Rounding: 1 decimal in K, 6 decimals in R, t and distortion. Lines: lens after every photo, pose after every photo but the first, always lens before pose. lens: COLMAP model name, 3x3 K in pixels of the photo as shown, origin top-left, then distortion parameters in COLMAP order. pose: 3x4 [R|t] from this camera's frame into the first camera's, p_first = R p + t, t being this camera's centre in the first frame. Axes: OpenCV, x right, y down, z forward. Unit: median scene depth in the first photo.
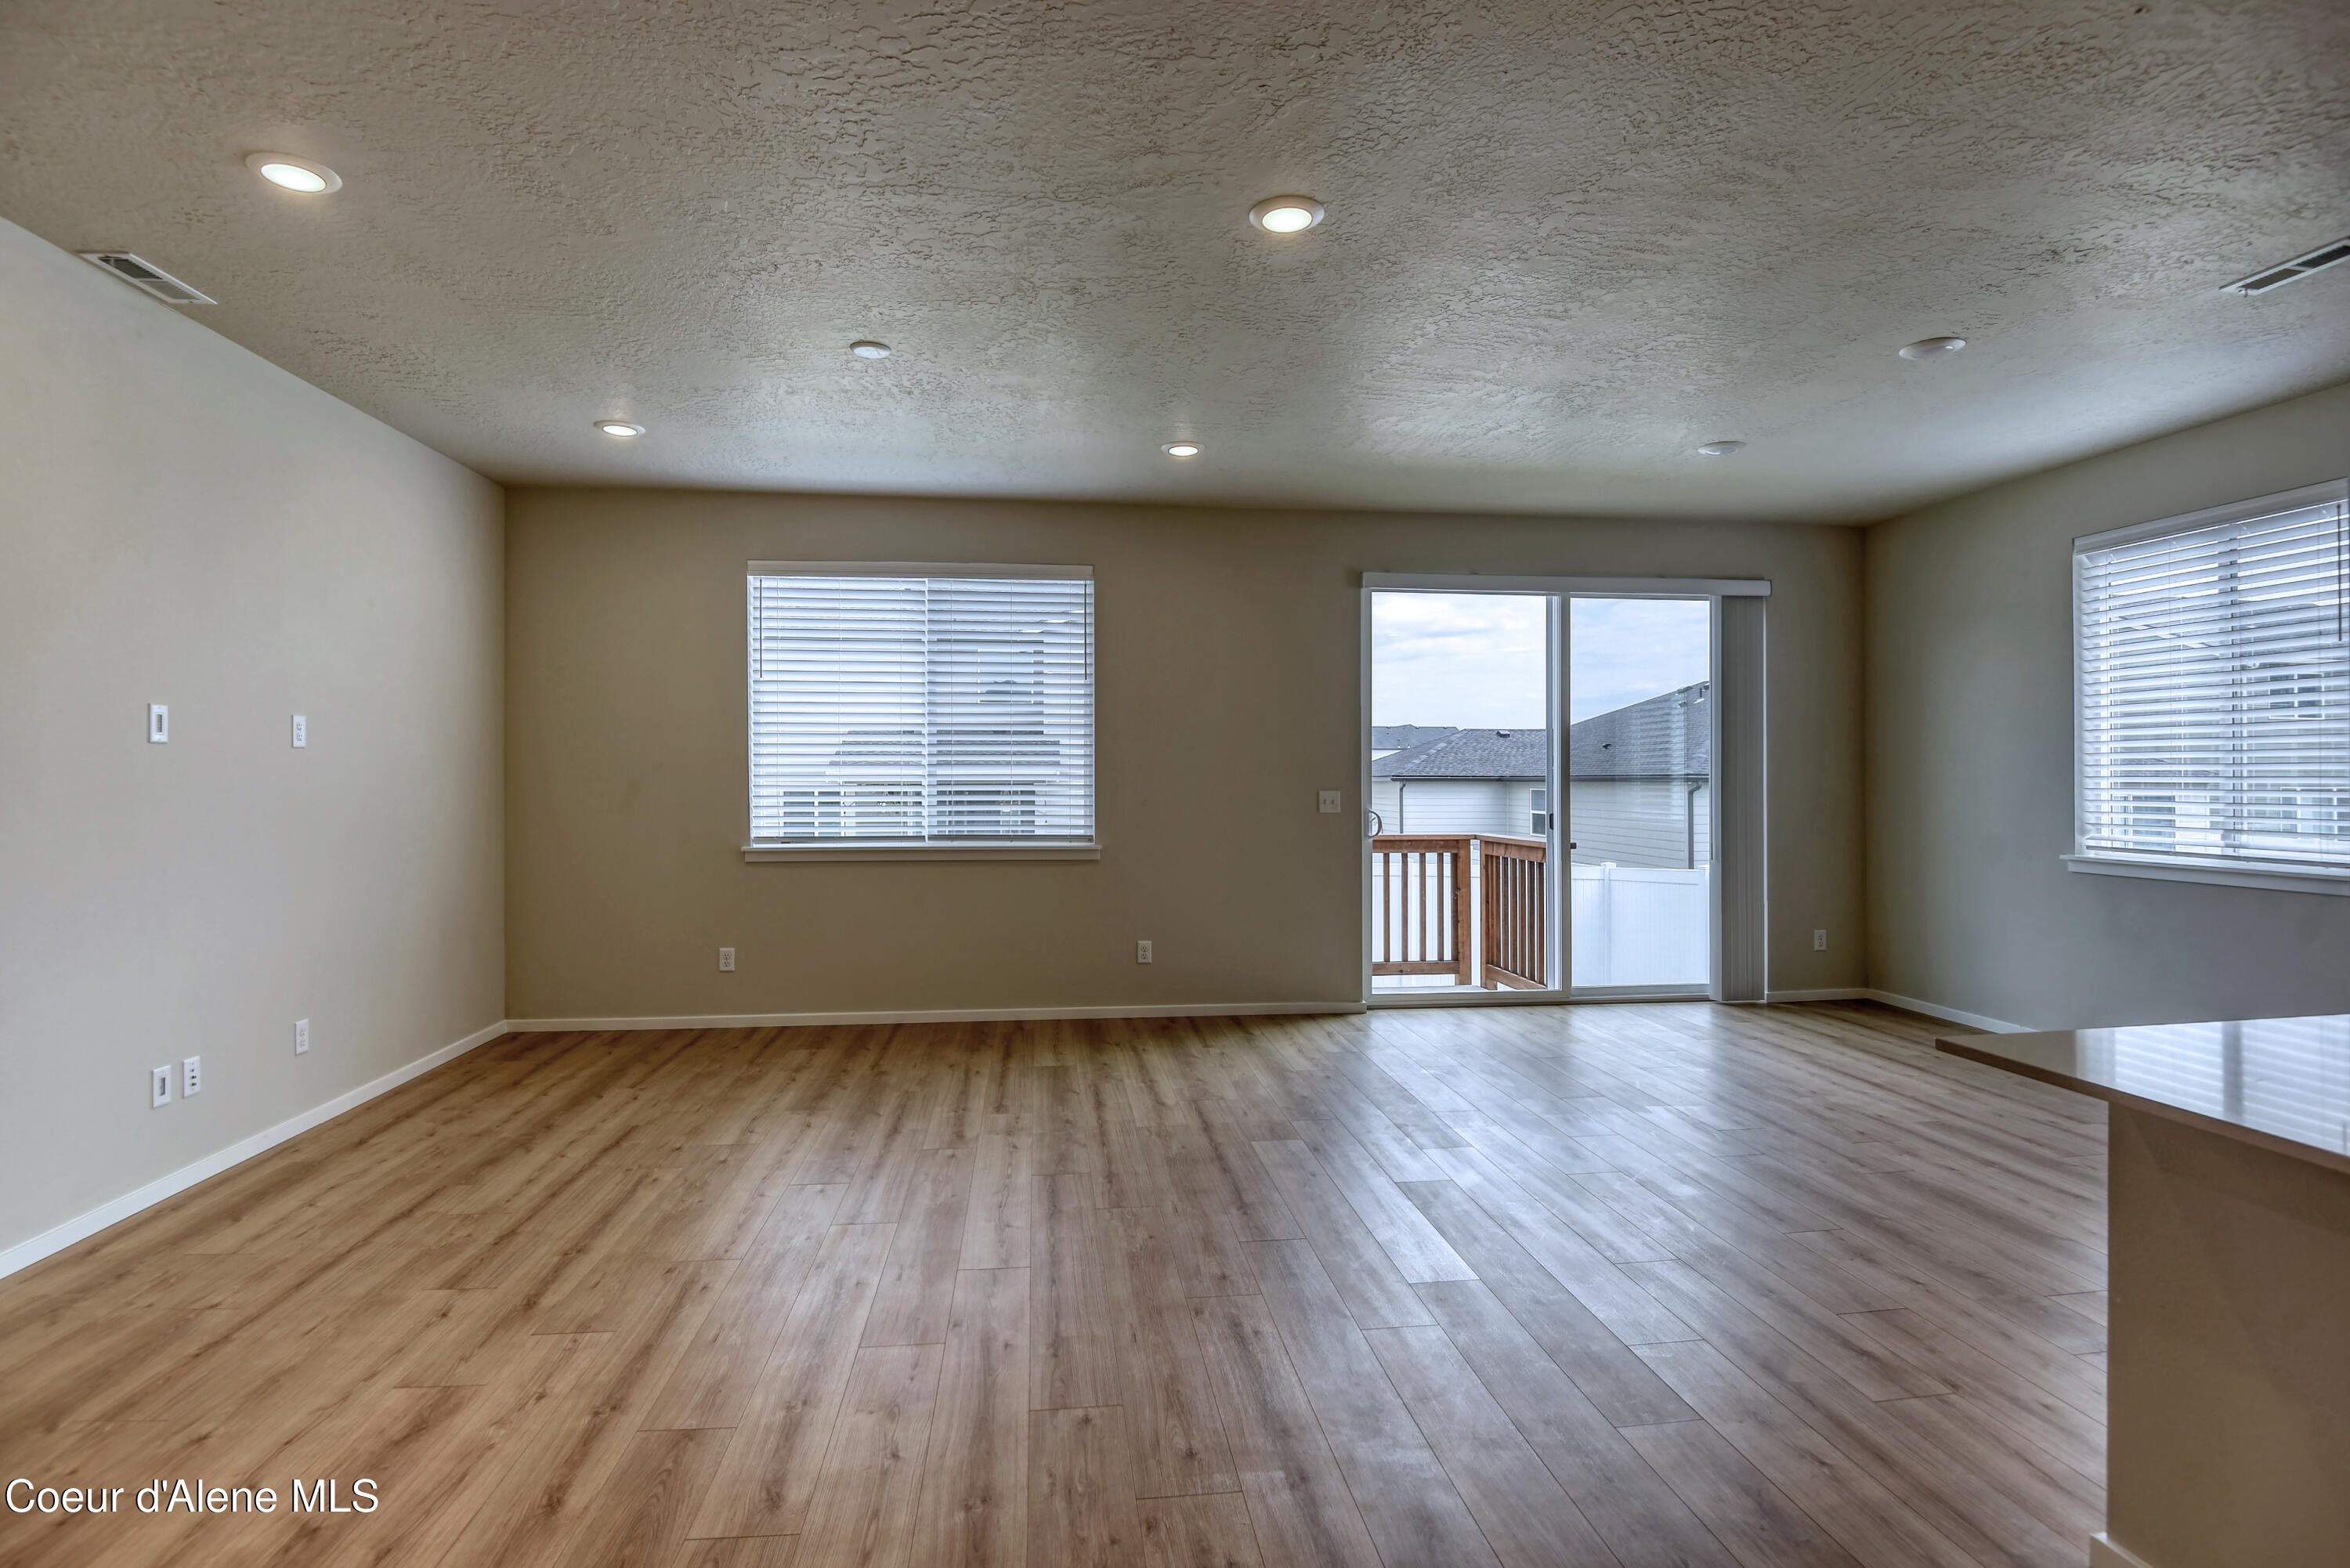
lens RADIAL K [[1146.2, 0, 1181.9], [0, 1146.2, 773.7], [0, 0, 1]] dist [-0.018441, -0.011803]
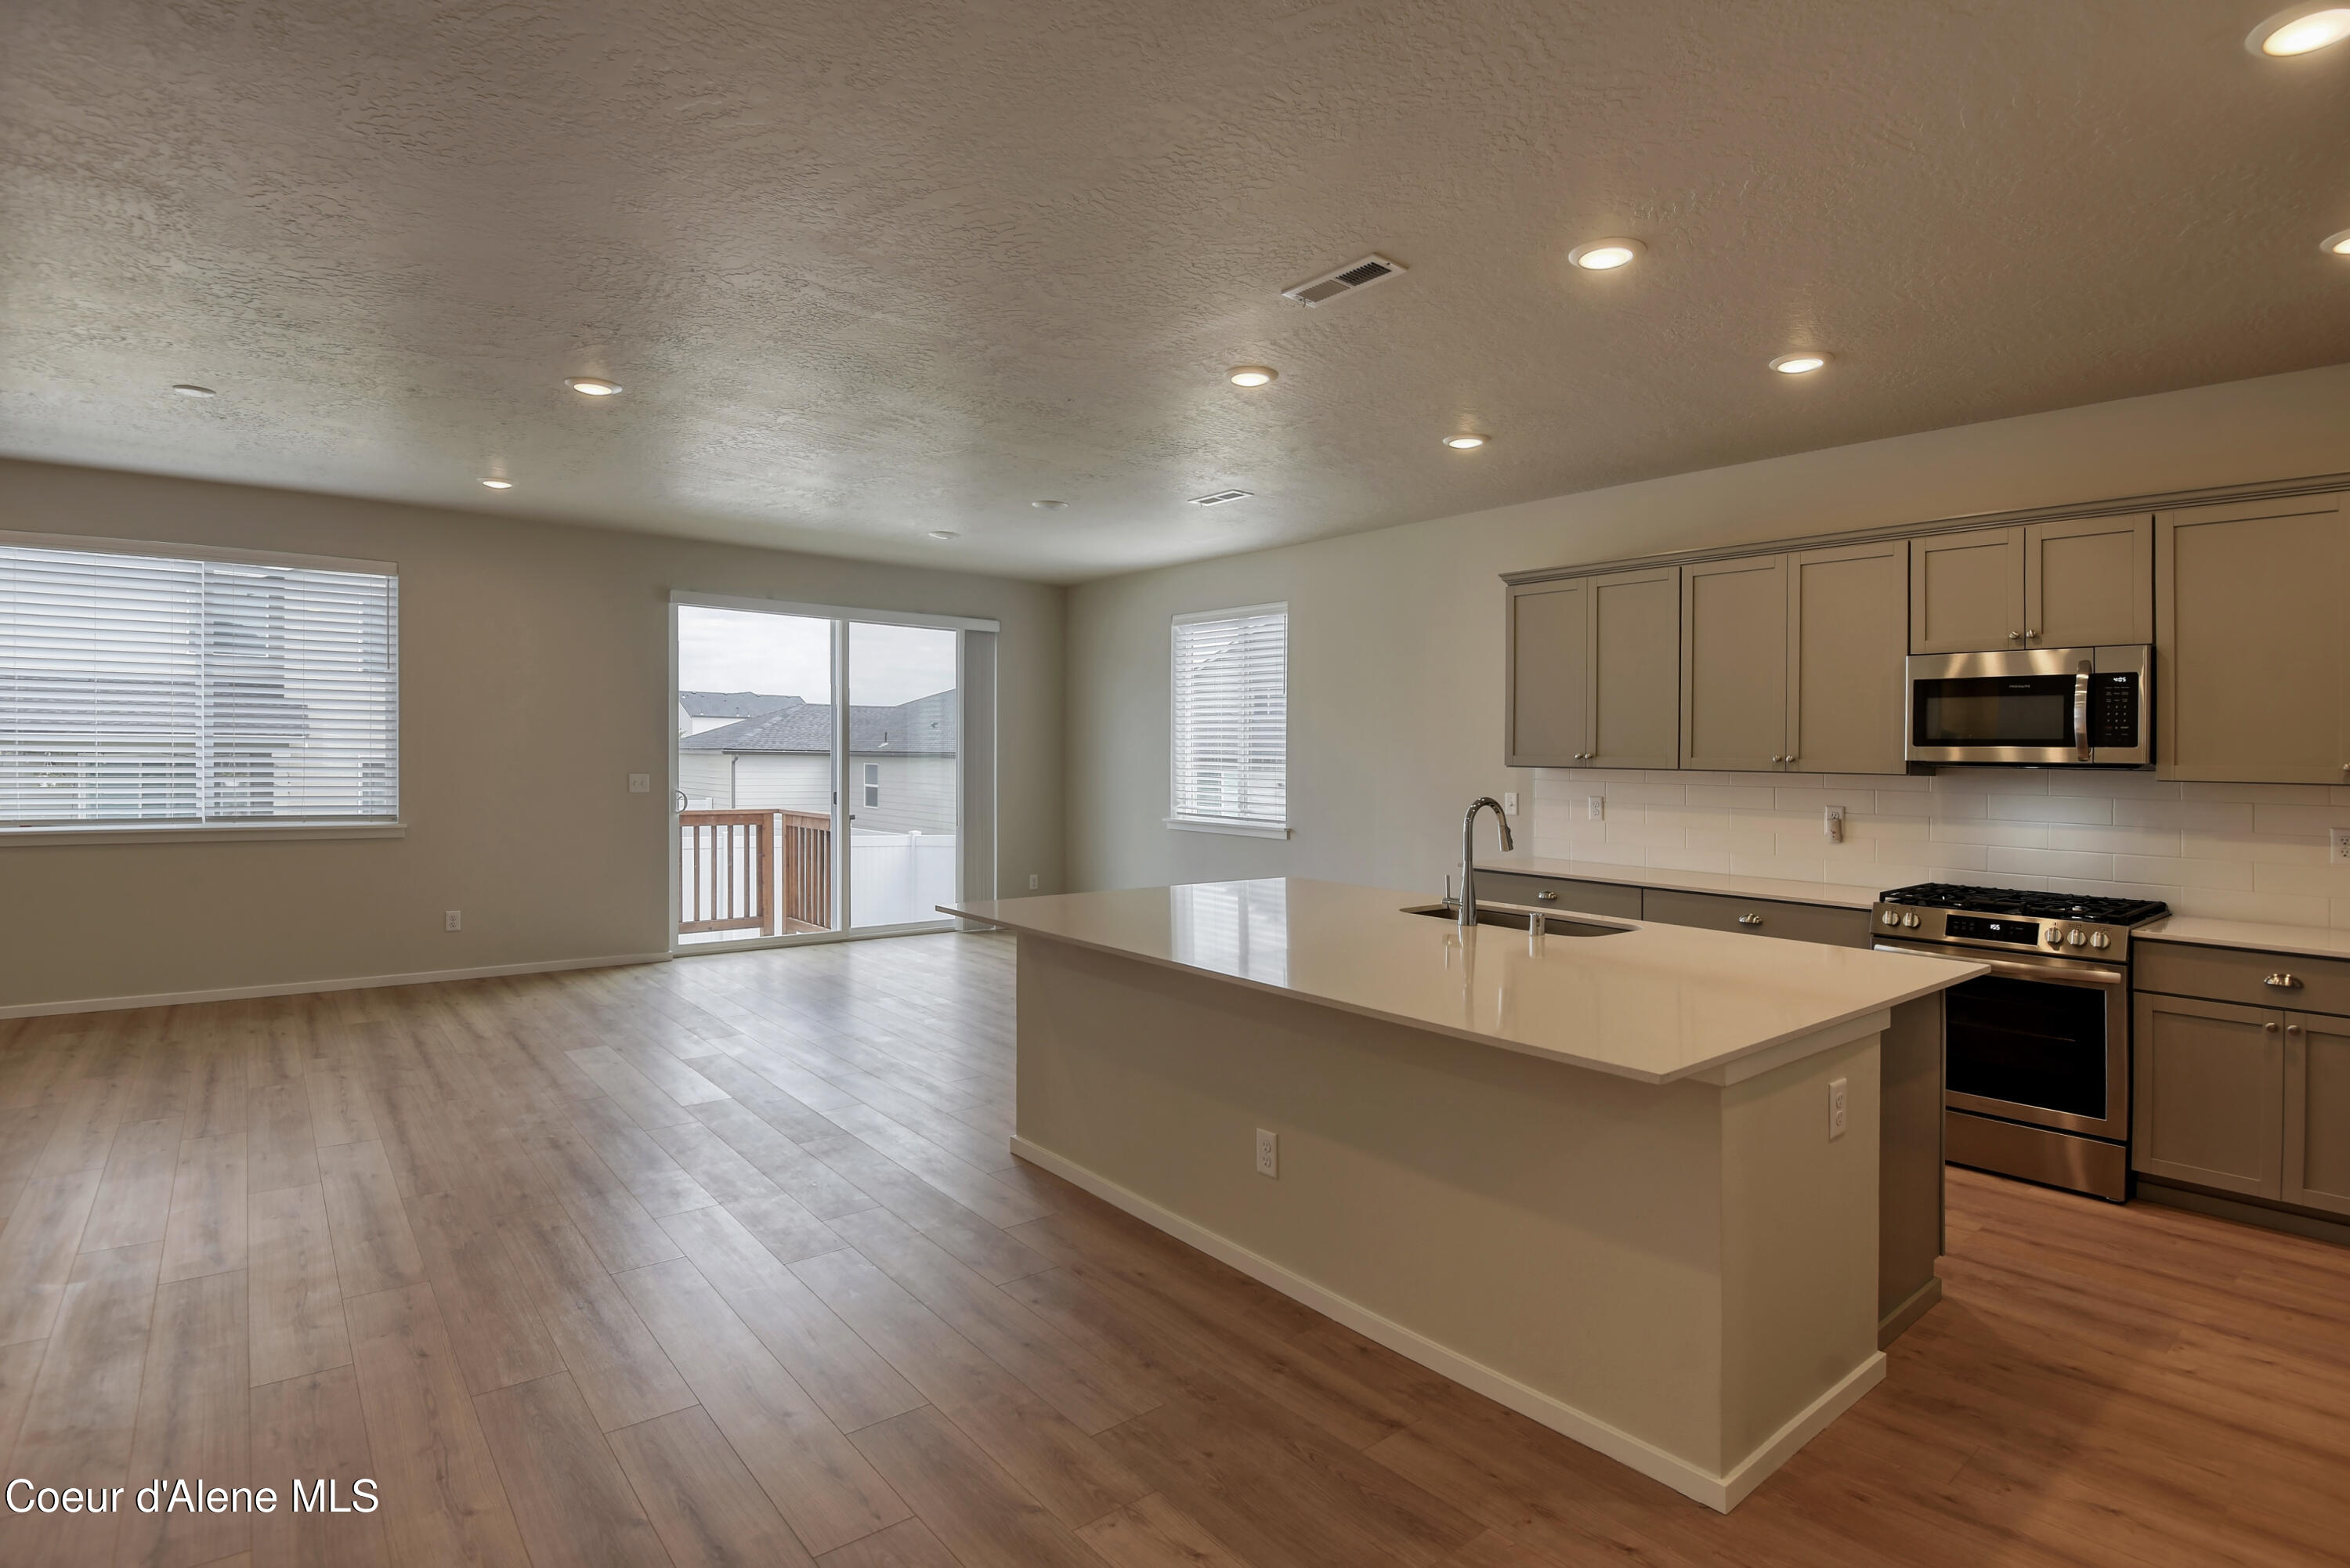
lens RADIAL K [[1146.2, 0, 1216.8], [0, 1146.2, 789.5], [0, 0, 1]] dist [-0.018441, -0.011803]
pose [[0.834806, -0.003149, 0.550536, -0.021255], [-0.018055, 0.999289, 0.033094, -0.020196], [-0.550249, -0.037567, 0.834155, -0.329475]]
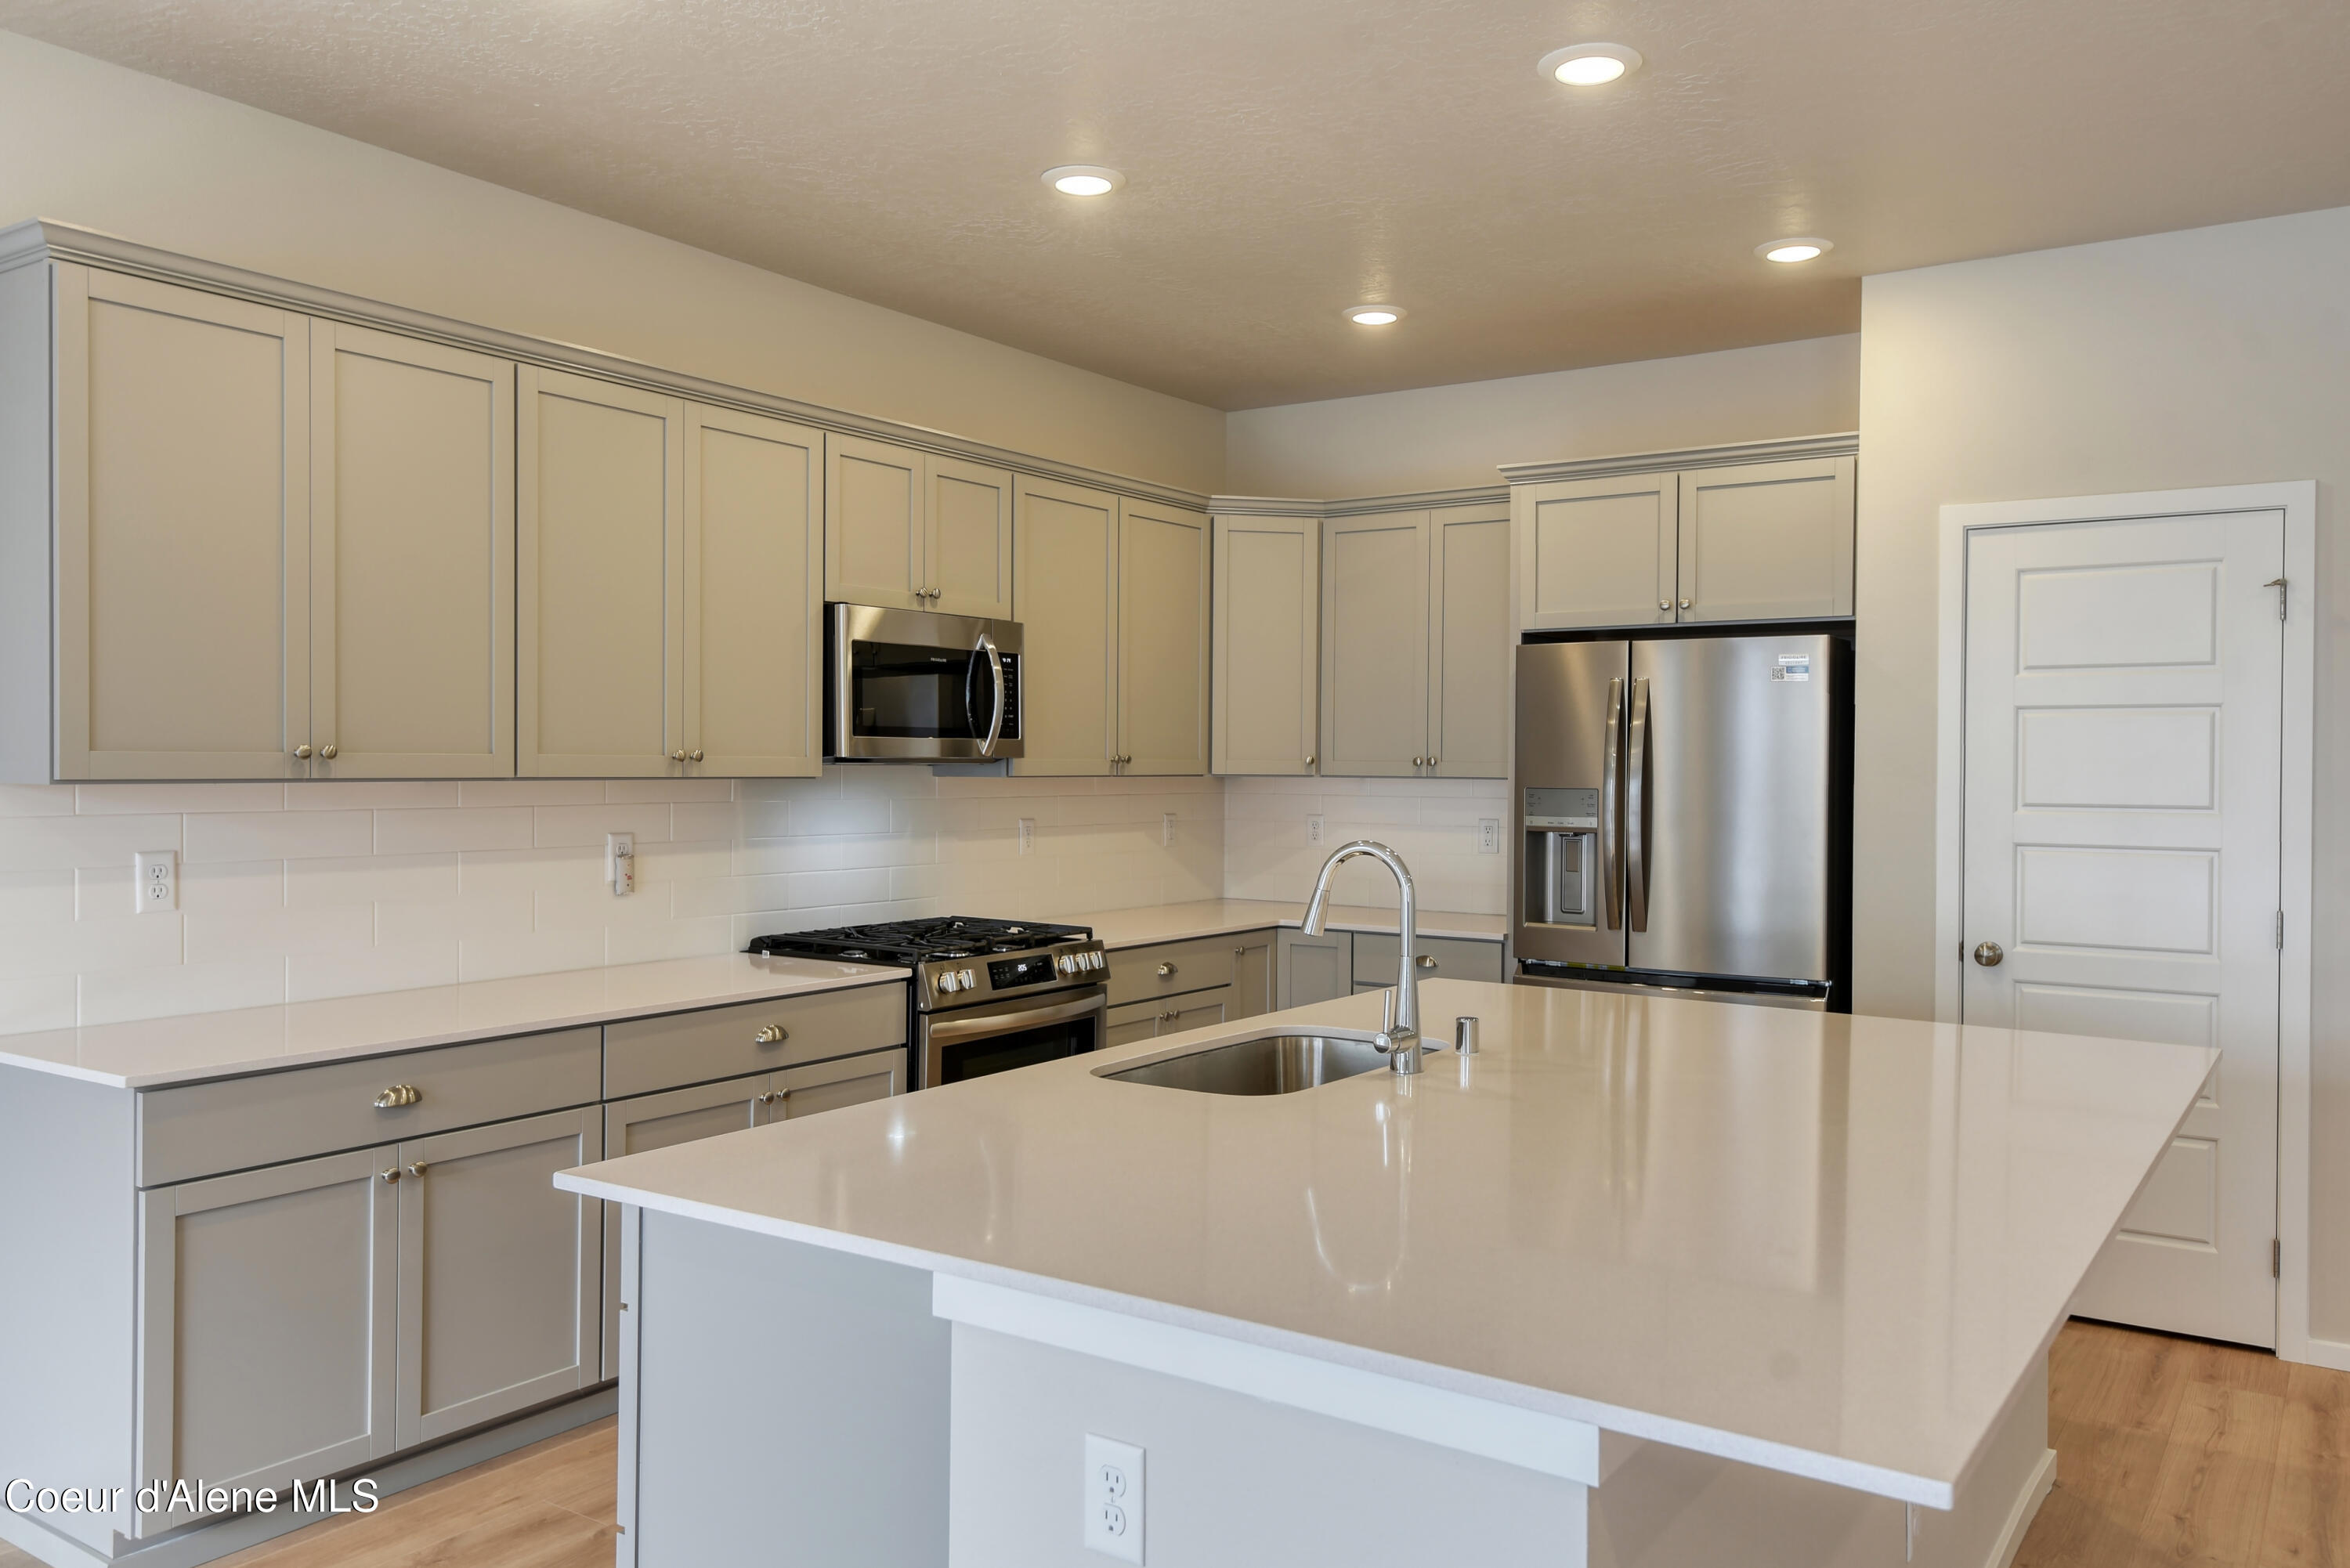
lens RADIAL K [[1752.5, 0, 1202.1], [0, 1752.5, 780.5], [0, 0, 1]] dist [0.019444, -0.008714]
pose [[-0.746213, -0.015100, 0.665536, 0.134809], [-0.013466, 0.999881, 0.007588, -0.020702], [-0.665571, -0.003300, -0.746327, 0.554853]]
